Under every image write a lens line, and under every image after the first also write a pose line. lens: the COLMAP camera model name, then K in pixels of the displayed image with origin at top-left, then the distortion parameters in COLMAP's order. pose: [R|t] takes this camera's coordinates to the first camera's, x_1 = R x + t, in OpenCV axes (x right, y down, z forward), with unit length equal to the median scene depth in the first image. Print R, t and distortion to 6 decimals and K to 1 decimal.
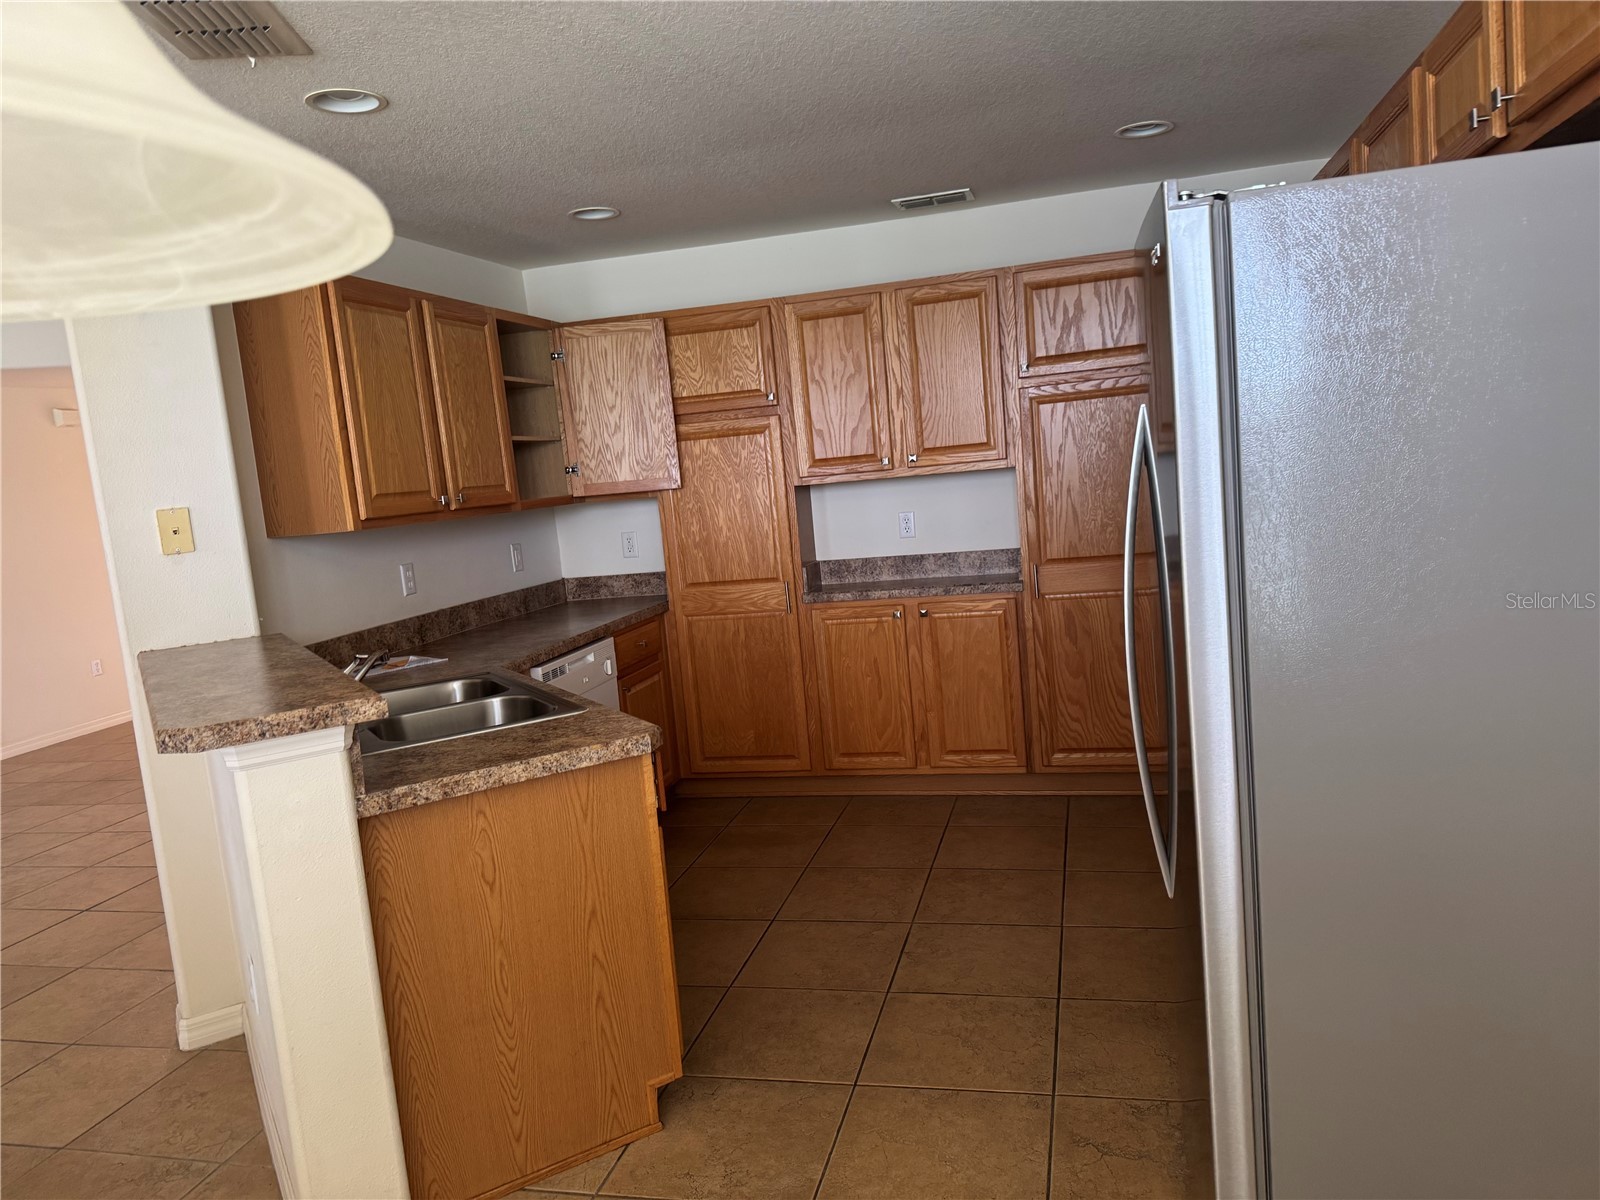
lens RADIAL K [[1129.0, 0, 809.4], [0, 1129.0, 595.6], [0, 0, 1]] dist [0.060803, -0.074628]
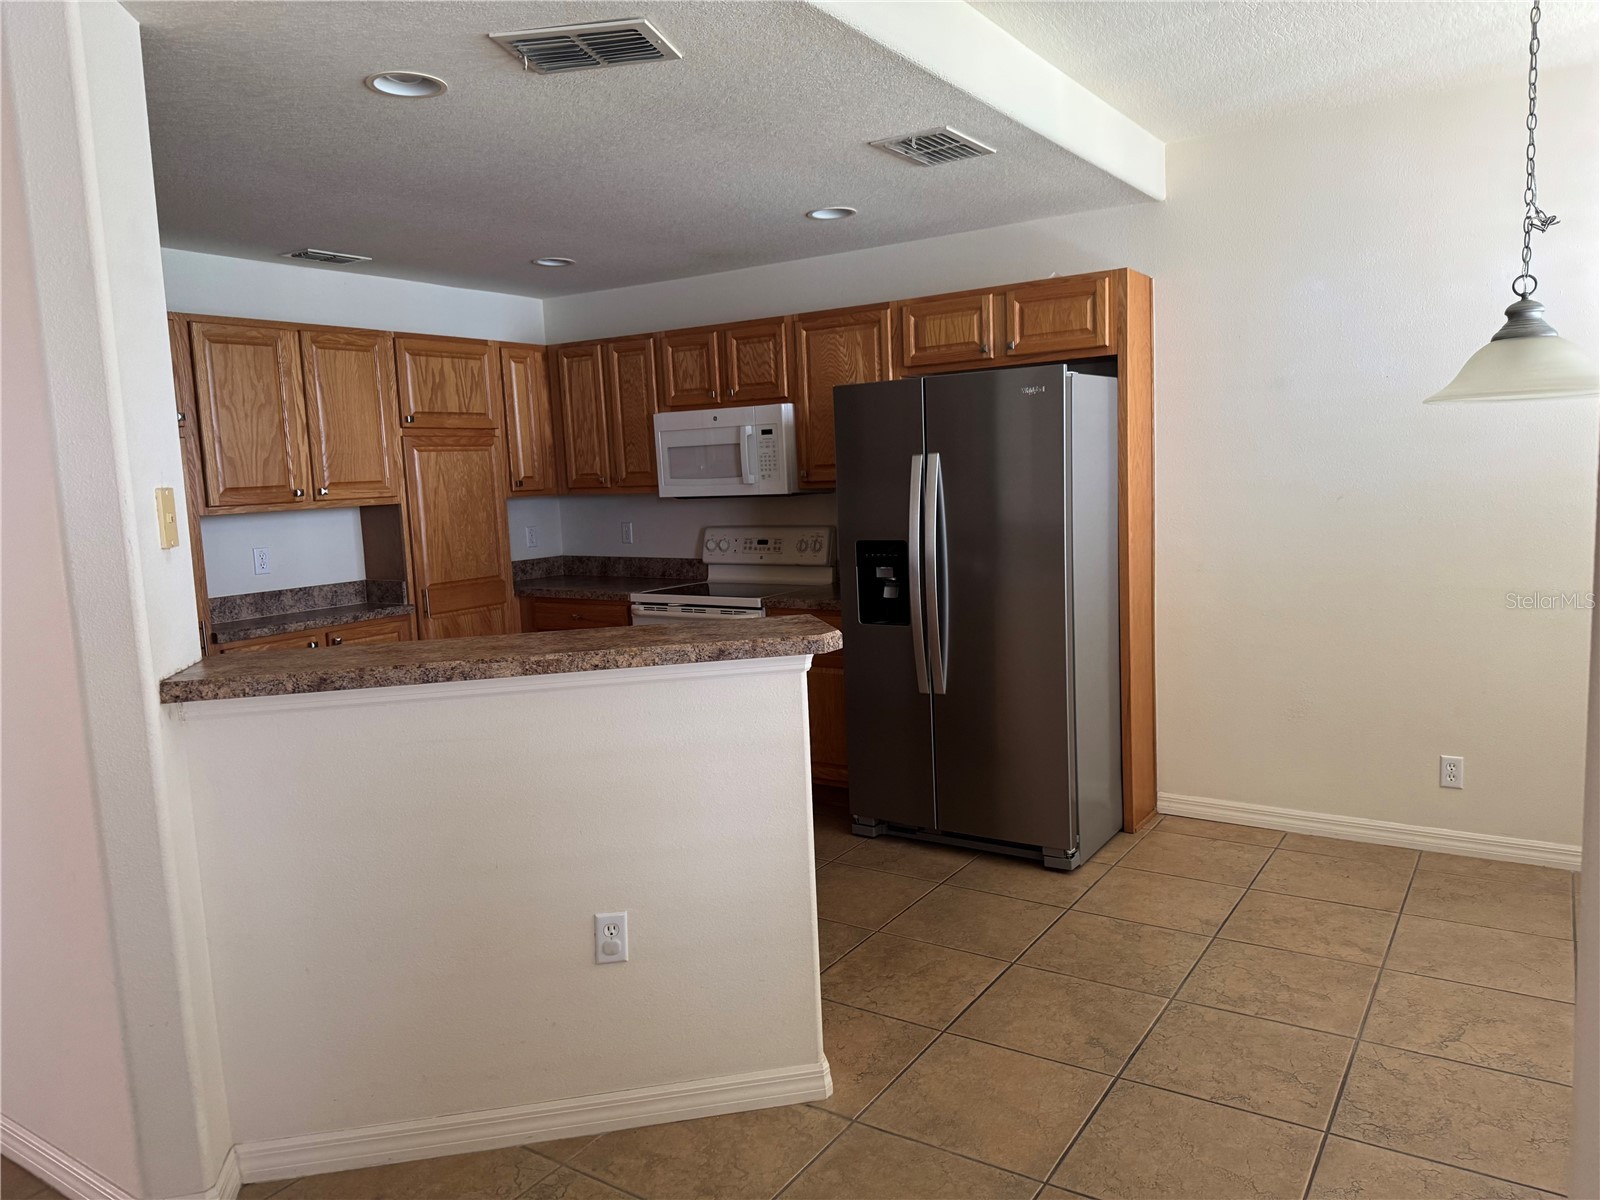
lens RADIAL K [[1129.0, 0, 809.4], [0, 1129.0, 595.6], [0, 0, 1]] dist [0.060803, -0.074628]
pose [[0.328734, -0.034919, 0.943777, -0.744612], [0.117418, 0.993074, -0.004156, 0.029417], [-0.937095, 0.112183, 0.330557, 0.242192]]
